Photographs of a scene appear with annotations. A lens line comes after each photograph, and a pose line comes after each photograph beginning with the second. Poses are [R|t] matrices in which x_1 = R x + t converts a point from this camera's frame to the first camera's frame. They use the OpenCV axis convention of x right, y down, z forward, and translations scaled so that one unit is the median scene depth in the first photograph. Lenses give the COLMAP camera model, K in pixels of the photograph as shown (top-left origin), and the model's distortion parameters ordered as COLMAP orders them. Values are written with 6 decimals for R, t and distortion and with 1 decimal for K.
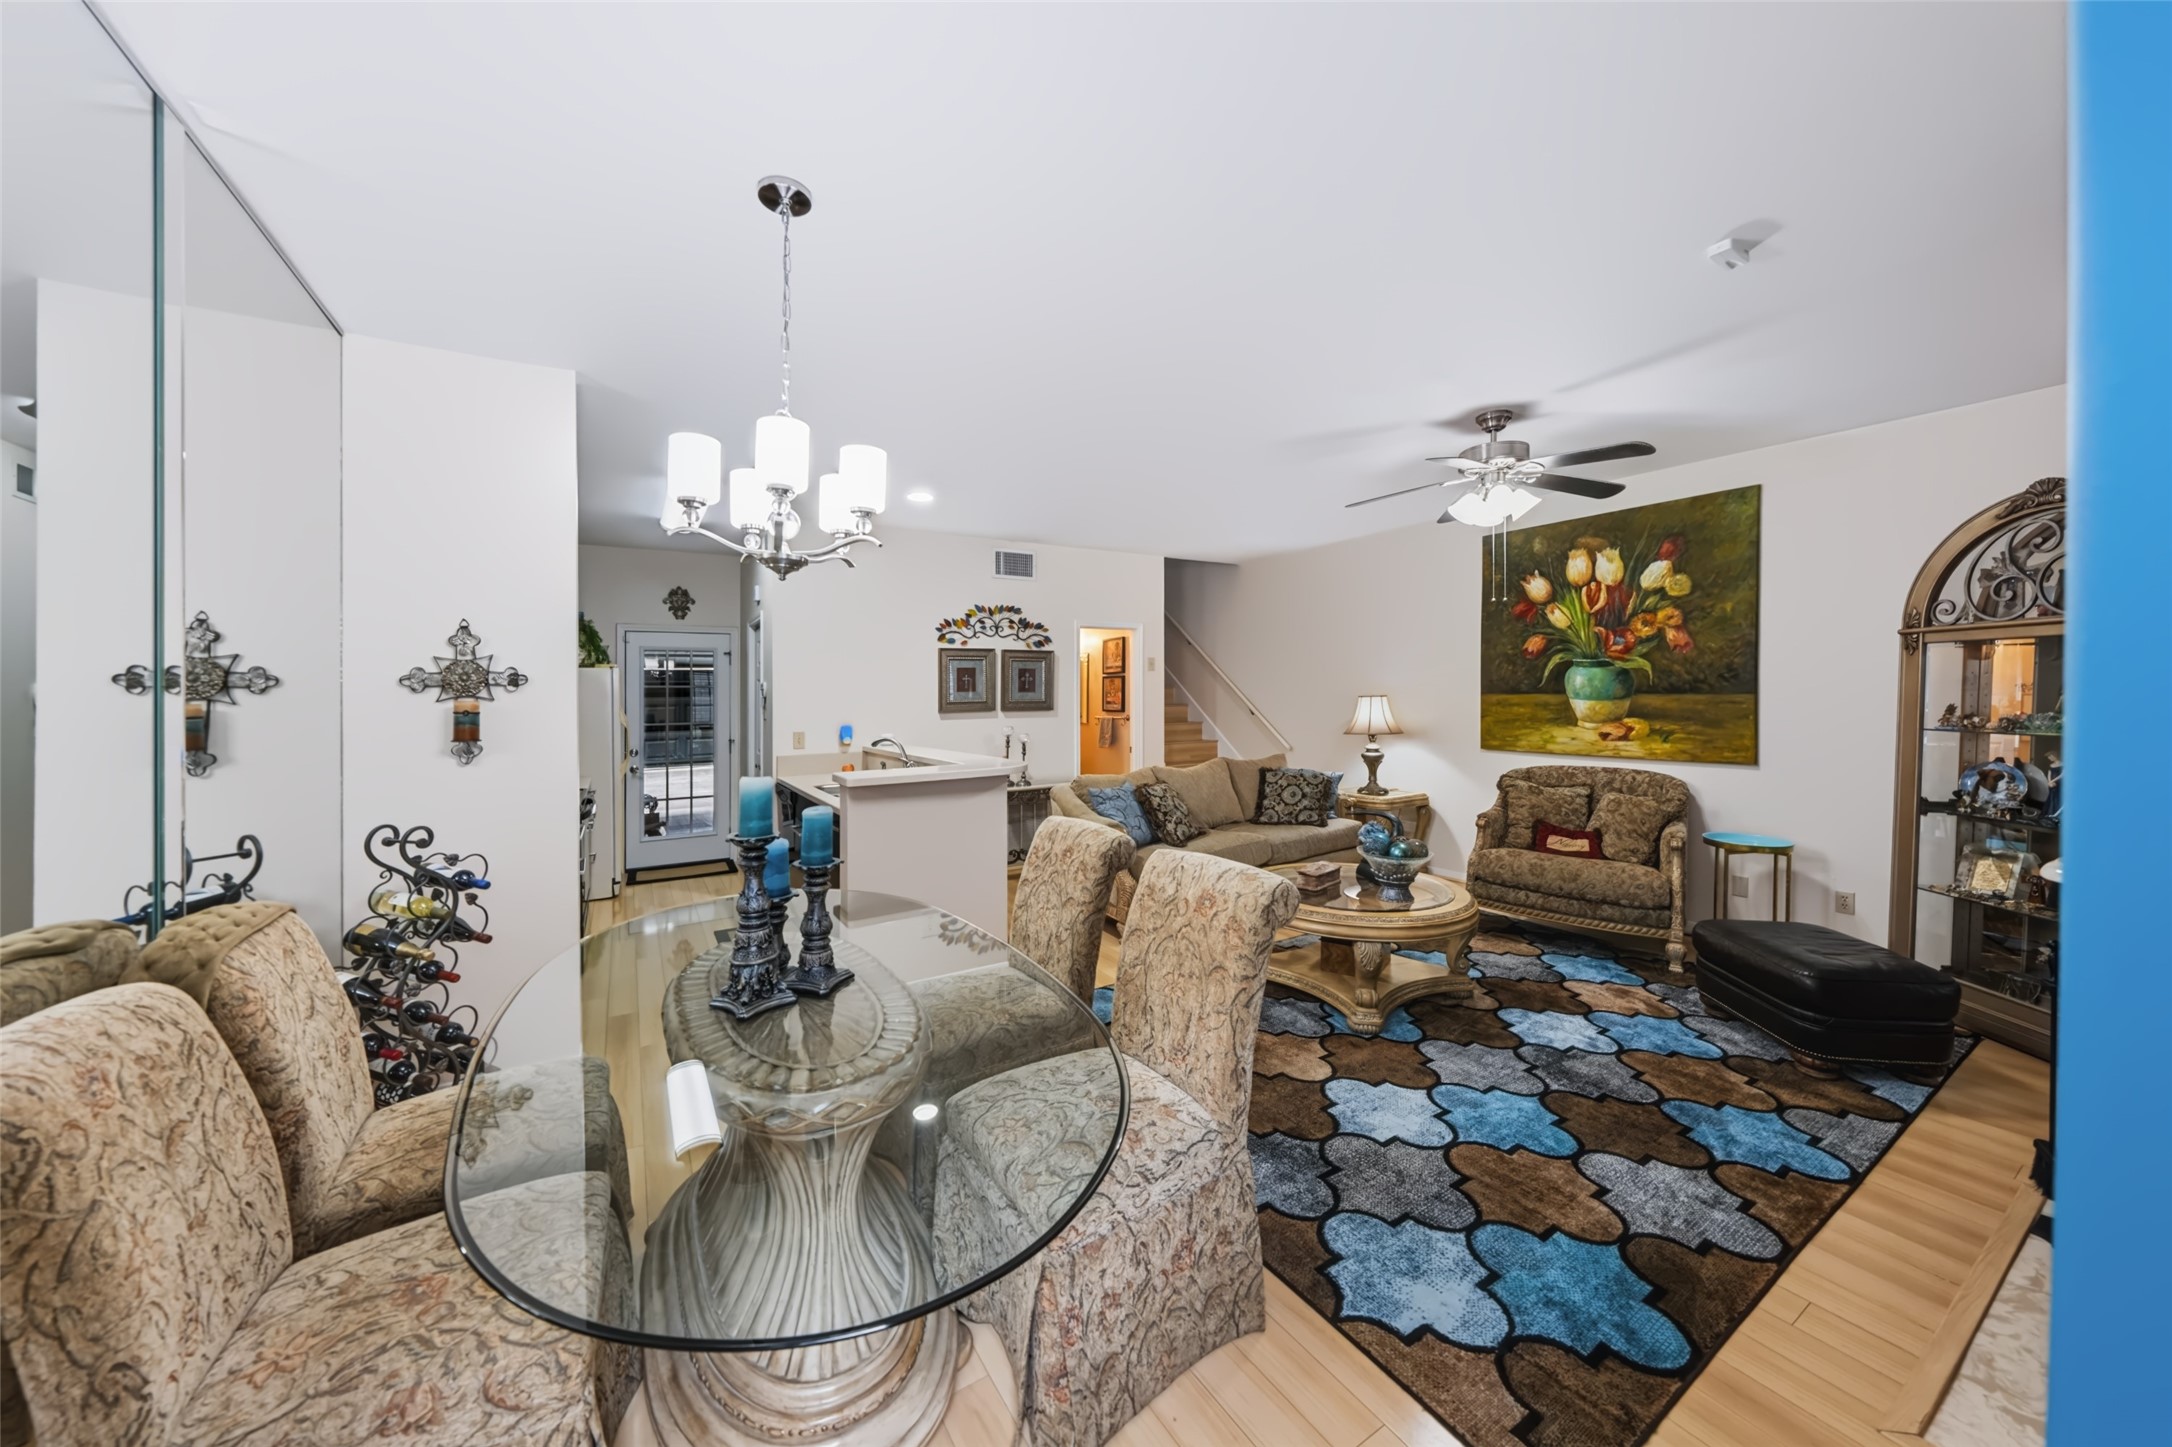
lens RADIAL K [[747.6, 0, 1075.8], [0, 747.6, 720.8], [0, 0, 1]] dist [-0.001840, -0.000123]
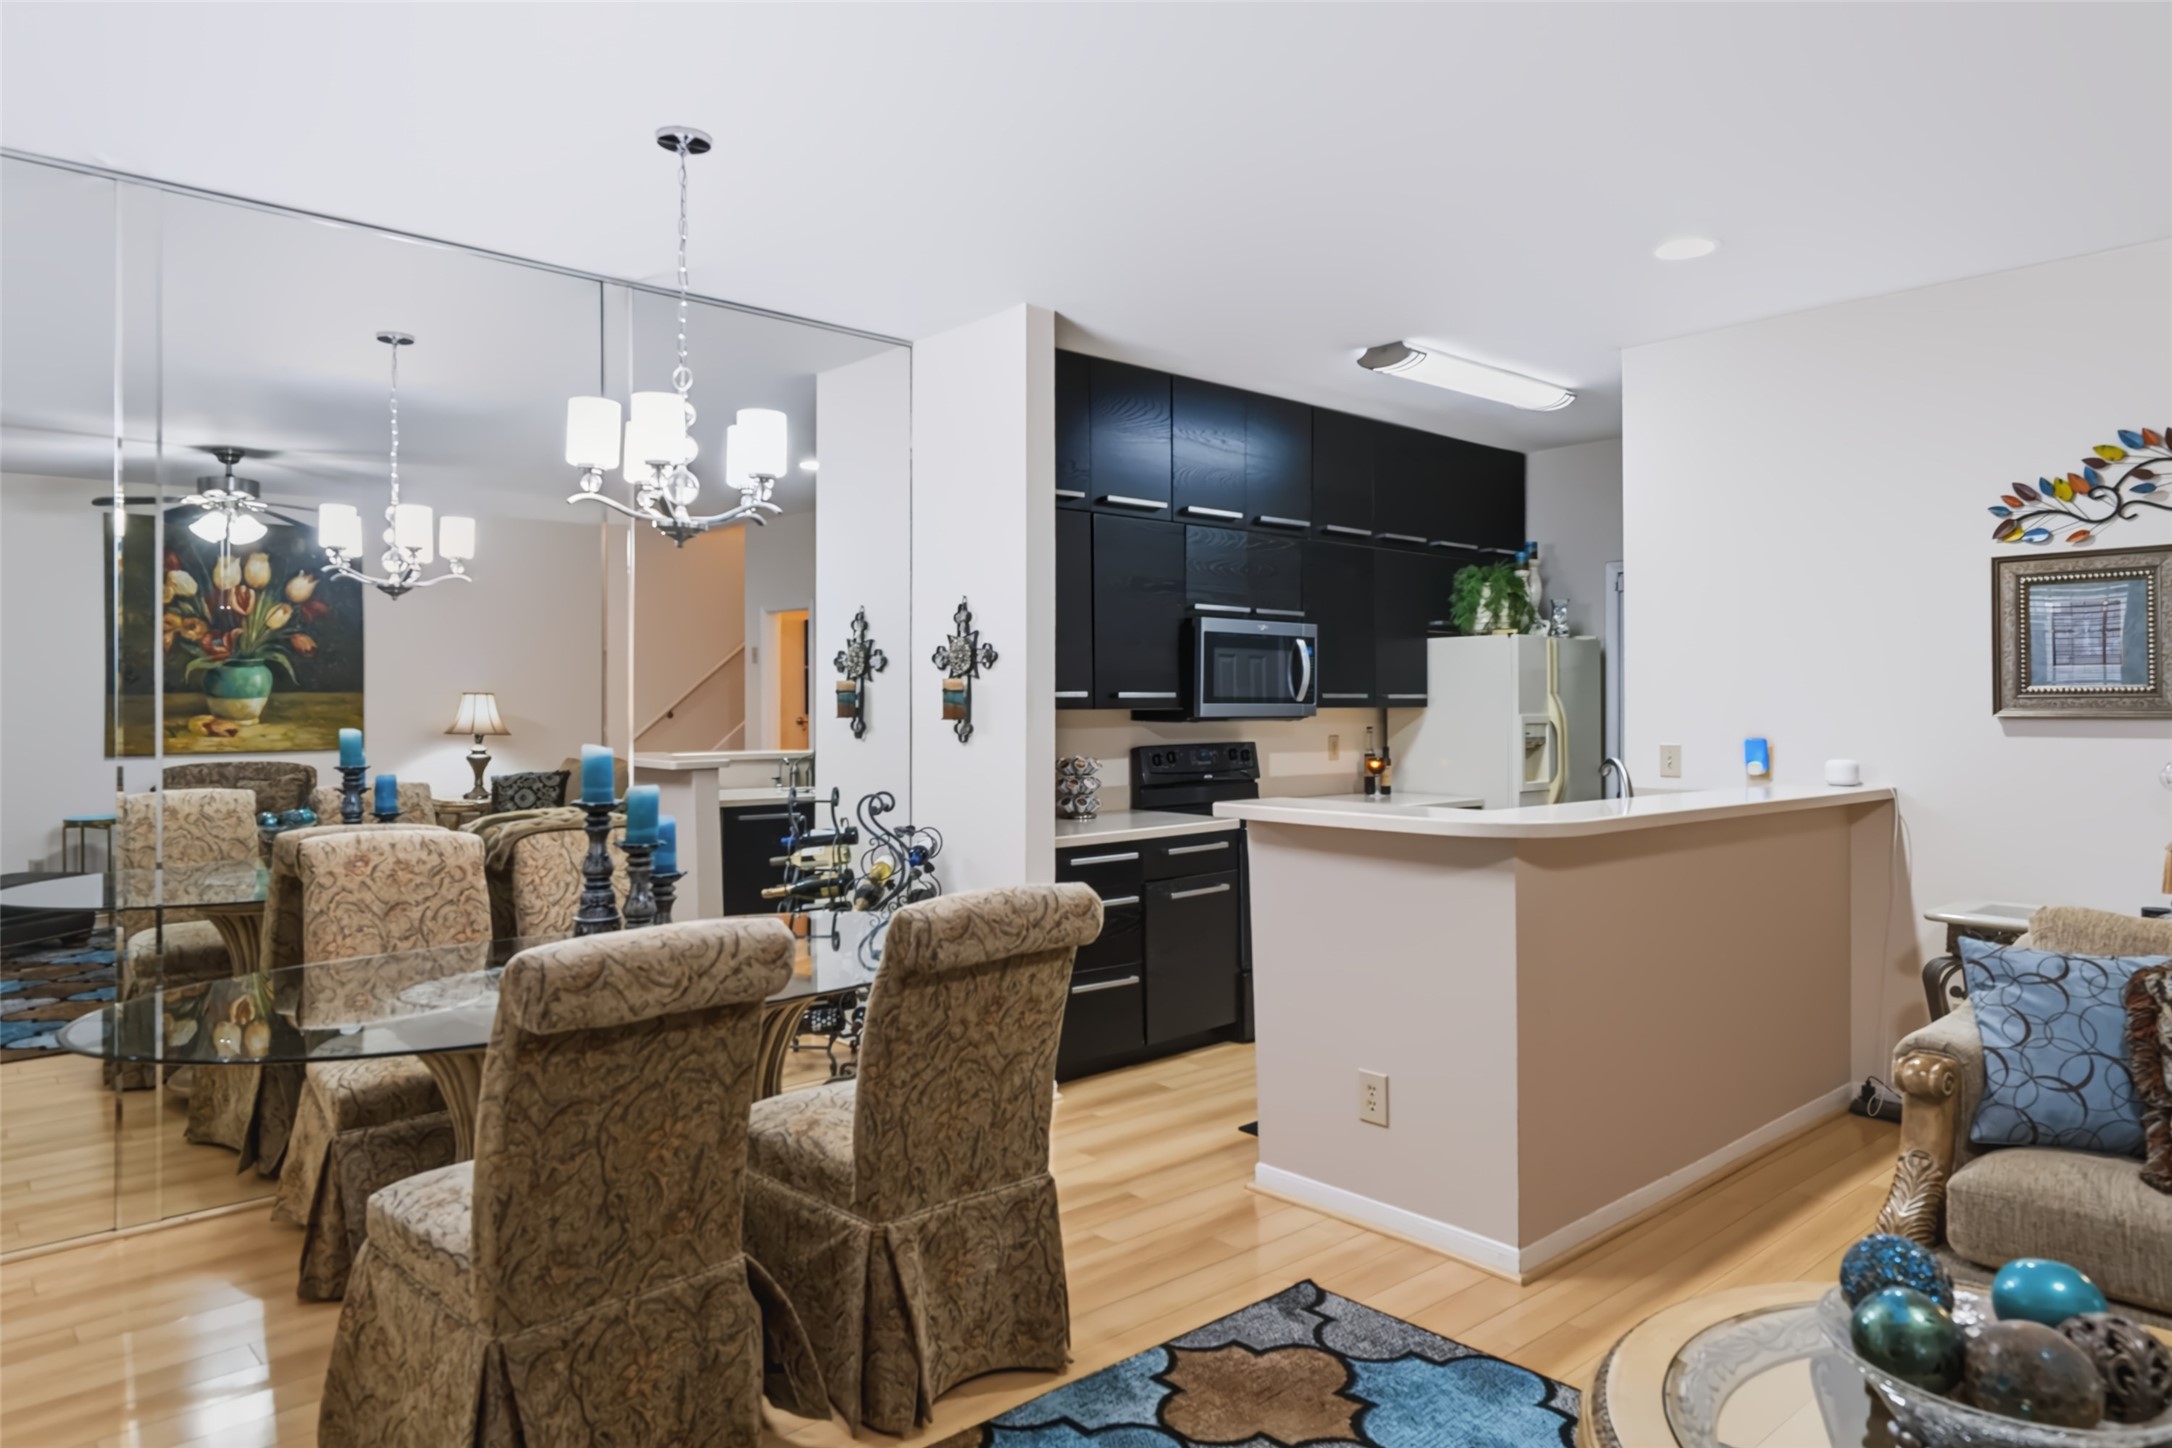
lens RADIAL K [[1358.6, 0, 1068.7], [0, 1358.6, 692.7], [0, 0, 1]] dist [0.001223, -0.002594]
pose [[0.185482, 0.009221, -0.982604, 0.582191], [-0.038114, 0.999271, 0.002182, -0.008061], [0.981908, 0.037046, 0.185698, 0.480604]]
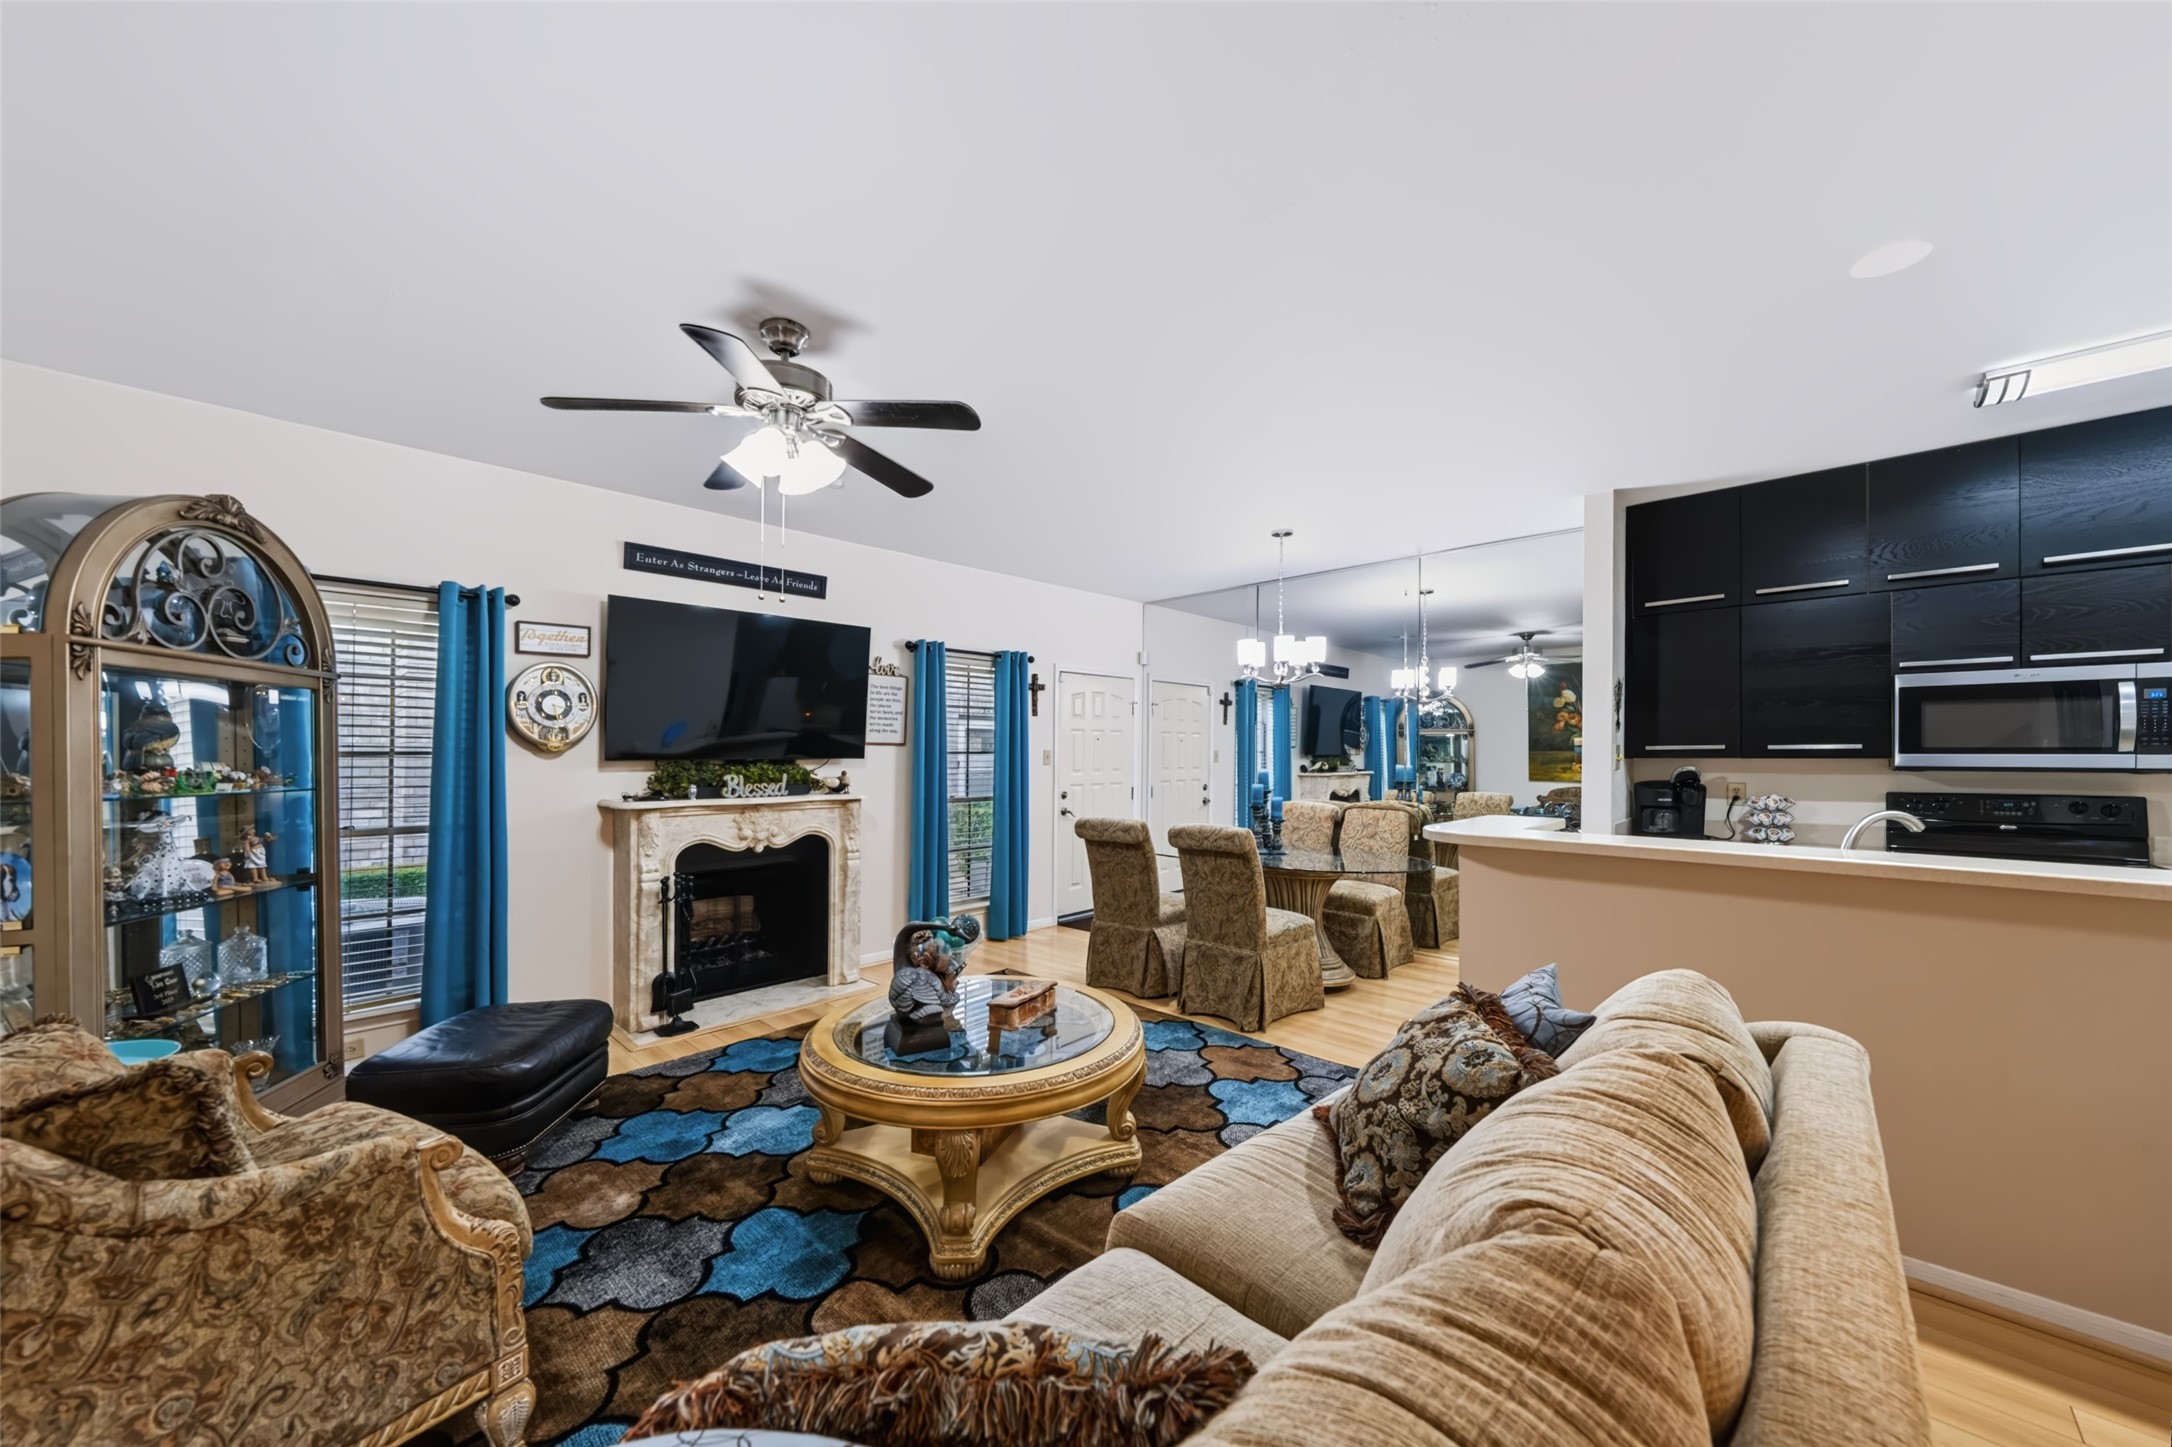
lens RADIAL K [[779.8, 0, 1085.8], [0, 779.8, 752.9], [0, 0, 1]] dist [0.000939, 0.000117]
pose [[-0.962792, 0.014944, -0.269829, 0.369229], [0.005745, 0.999376, 0.034849, -0.033678], [0.270181, 0.032002, -0.962277, 1.363126]]
